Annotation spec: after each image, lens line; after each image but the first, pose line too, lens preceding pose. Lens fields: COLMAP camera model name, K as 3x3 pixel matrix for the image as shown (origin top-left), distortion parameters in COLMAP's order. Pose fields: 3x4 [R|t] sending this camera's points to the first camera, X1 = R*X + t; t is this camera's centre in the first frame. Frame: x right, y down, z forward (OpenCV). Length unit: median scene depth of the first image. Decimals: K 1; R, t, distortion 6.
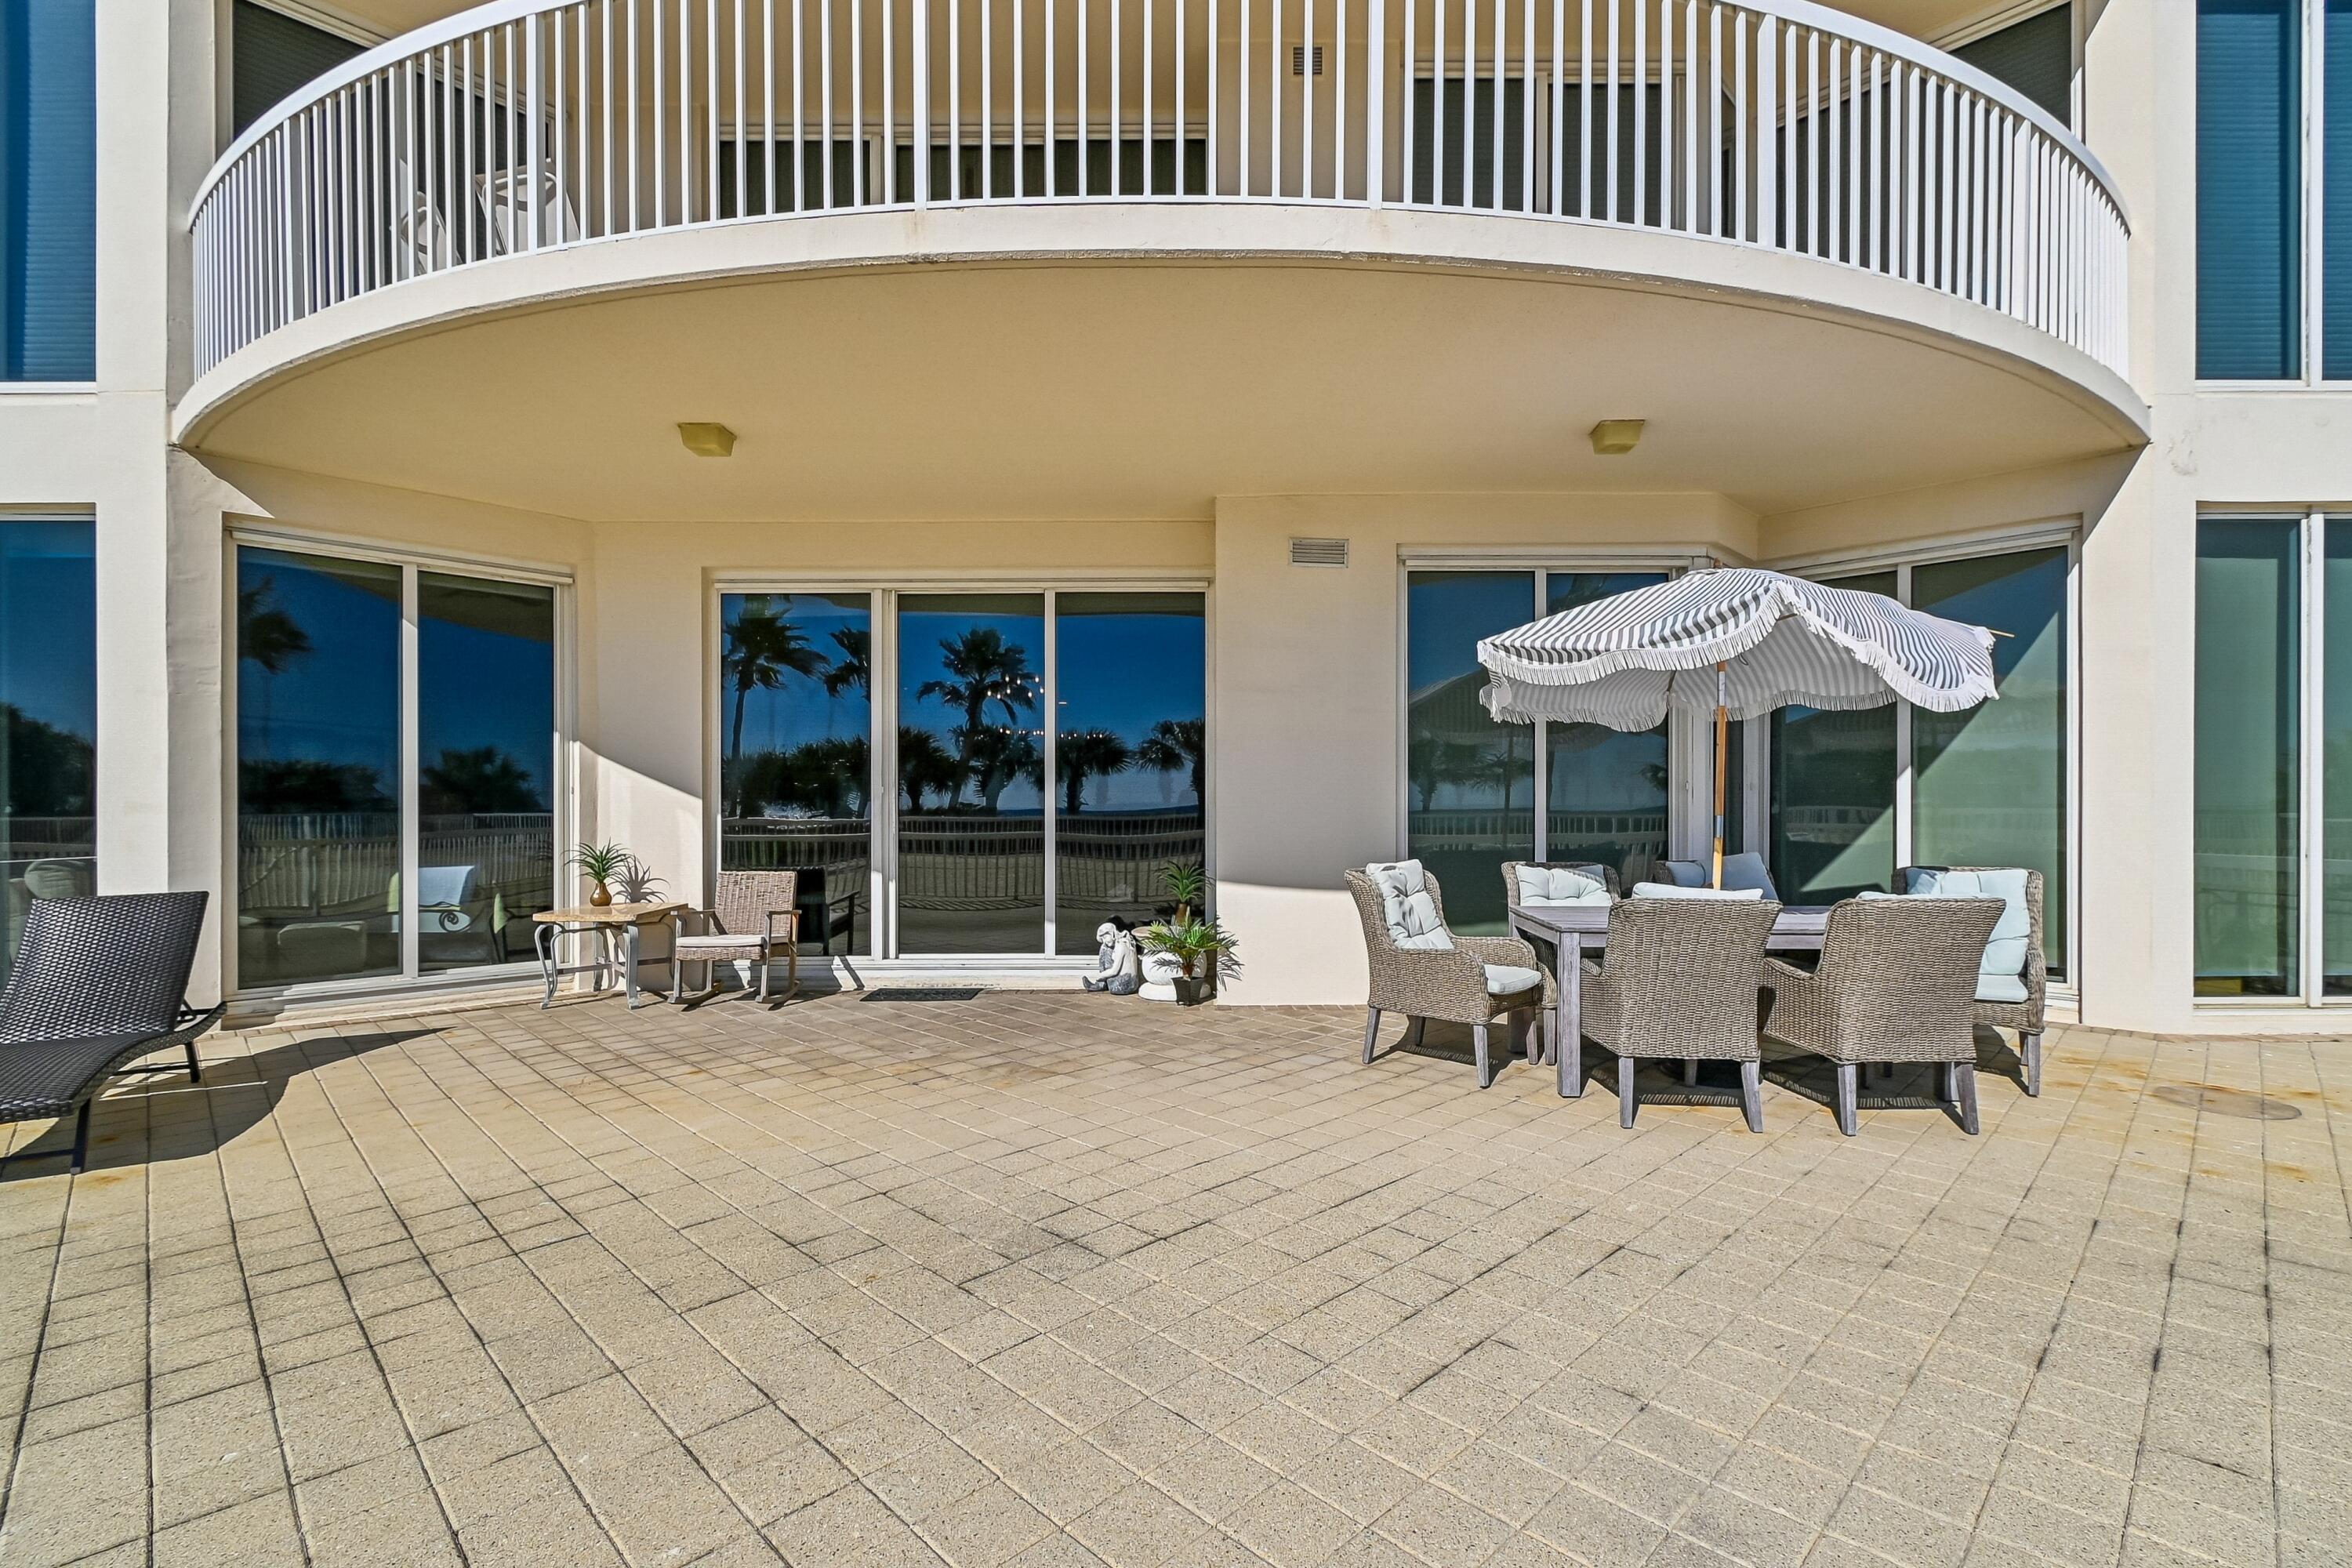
lens RADIAL K [[1046.6, 0, 1189.0], [0, 1046.6, 807.3], [0, 0, 1]] dist [0.002050, -0.000343]
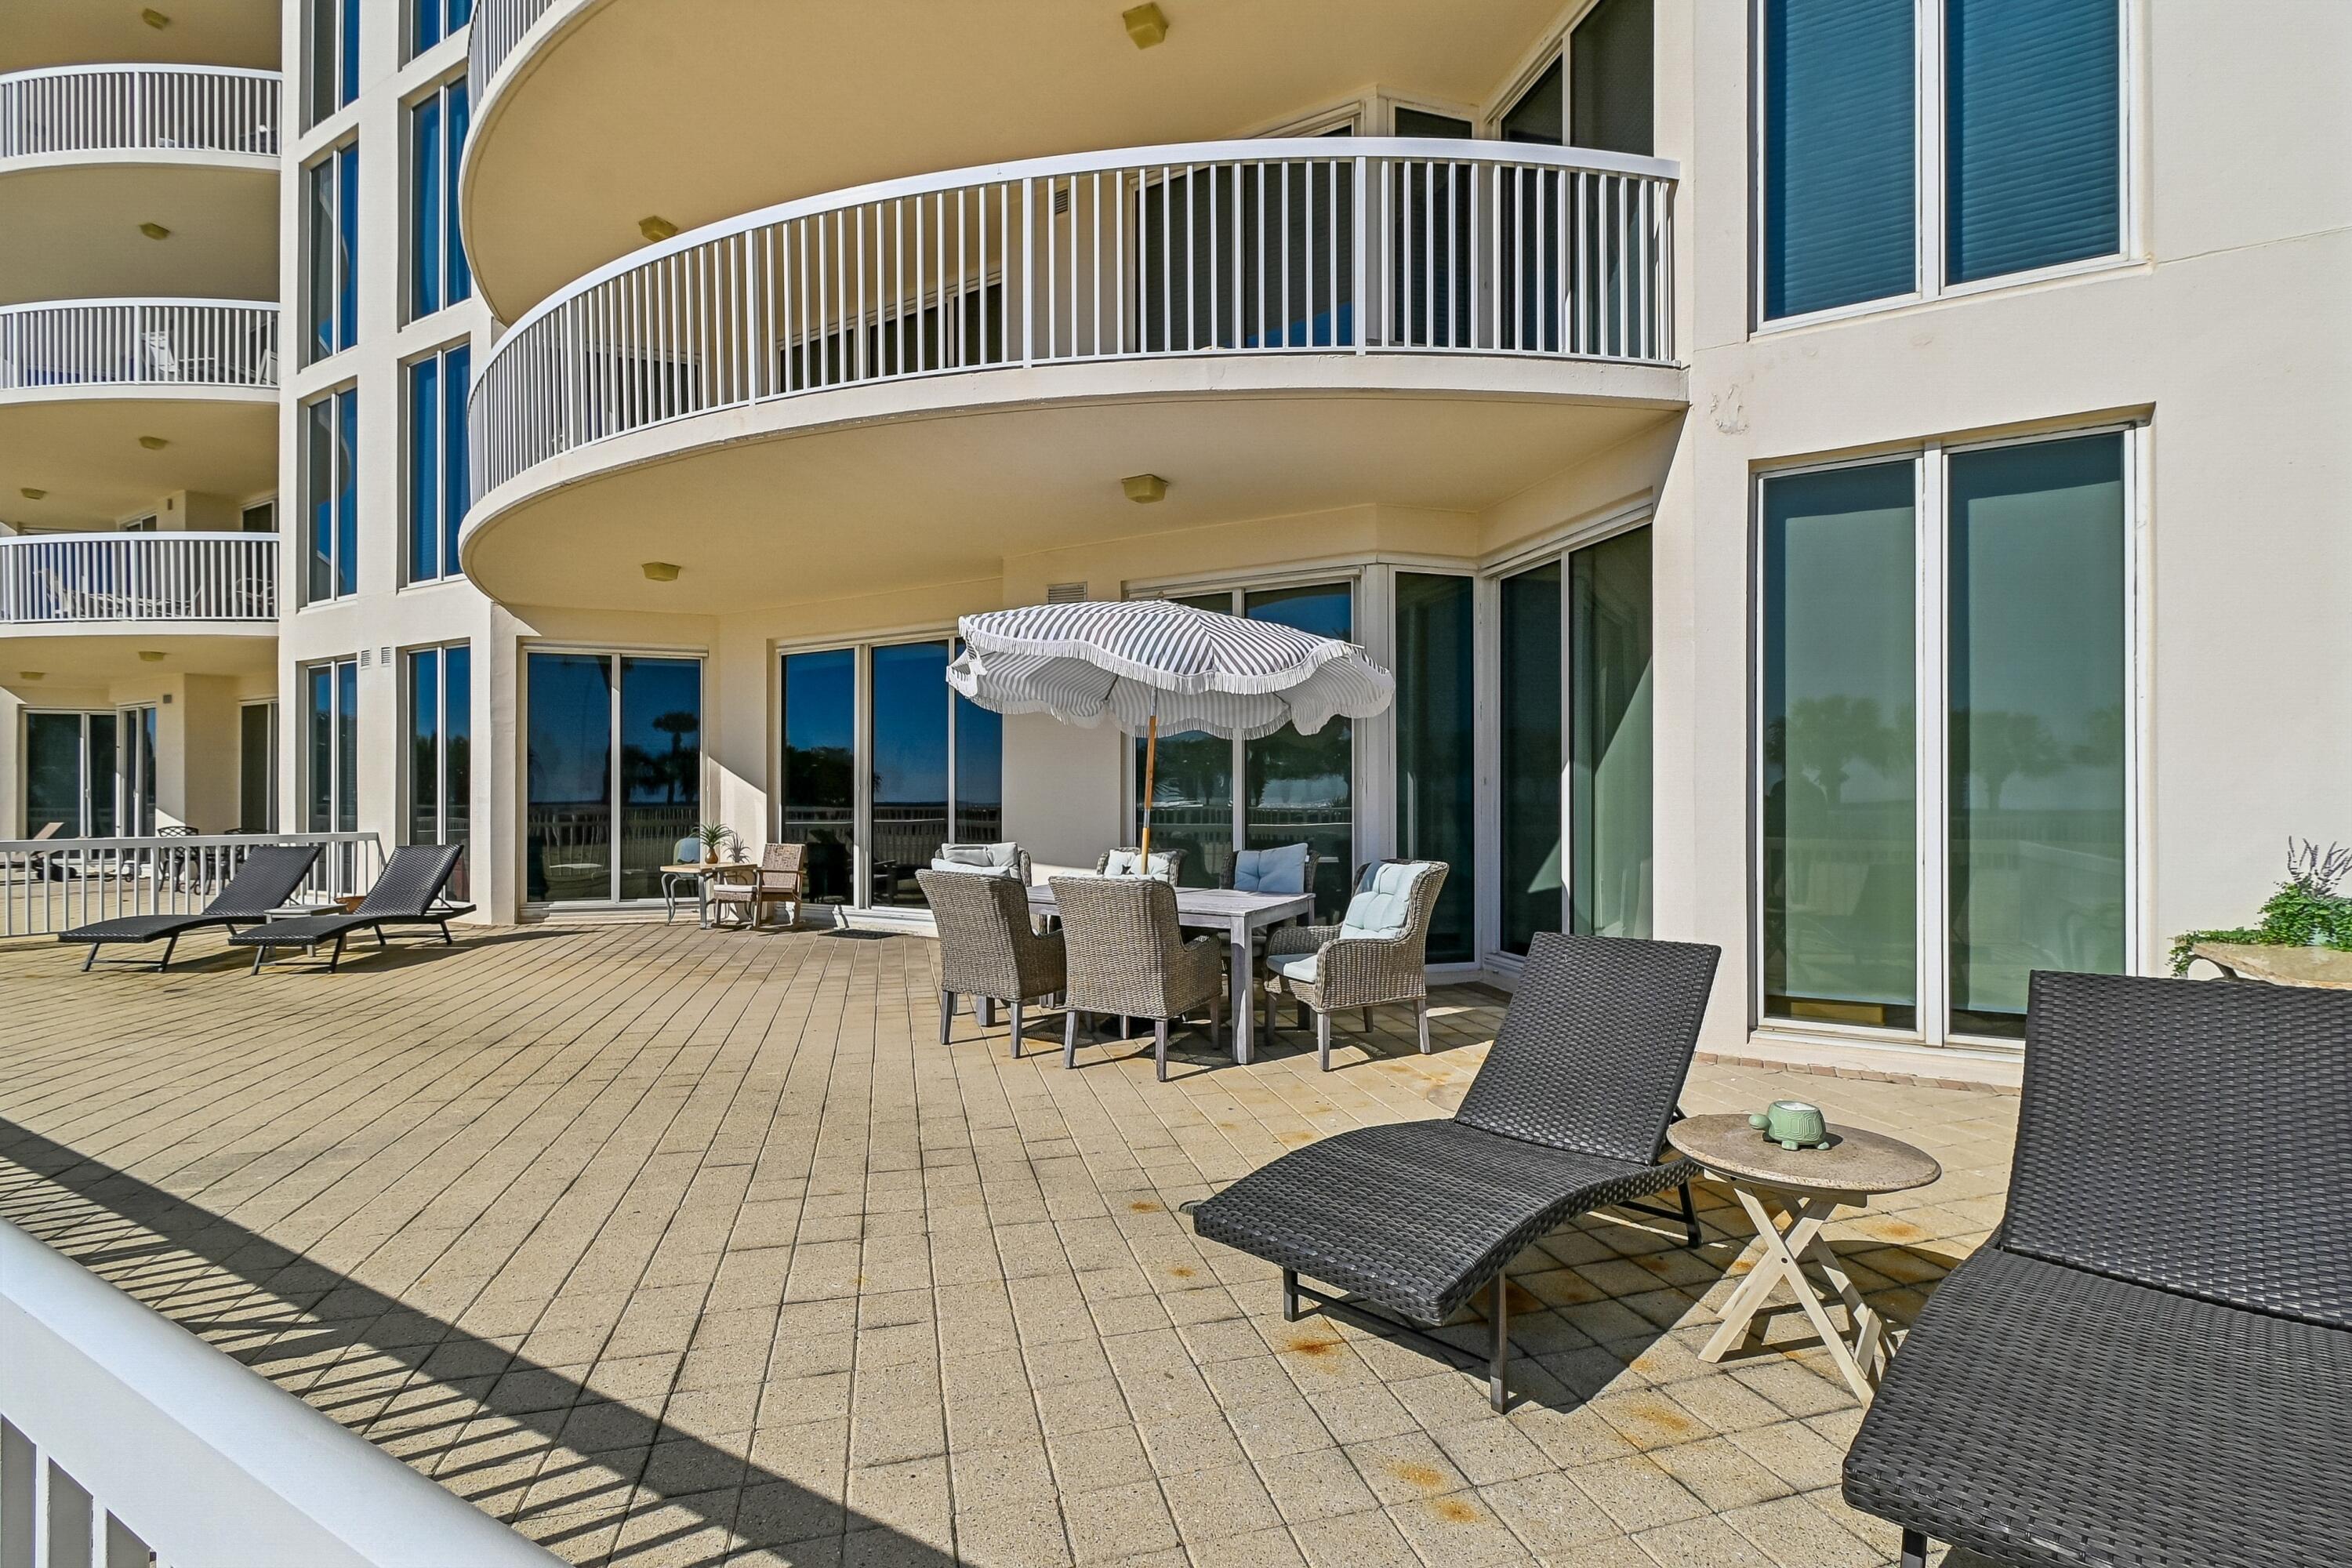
lens RADIAL K [[1042.9, 0, 1194.0], [0, 1042.9, 786.1], [0, 0, 1]] dist [0.000905, -0.001123]
pose [[0.874881, -0.004447, -0.484317, 0.855258], [-0.002150, 0.999912, -0.013065, -0.001414], [0.484332, 0.012472, 0.874795, -0.002474]]
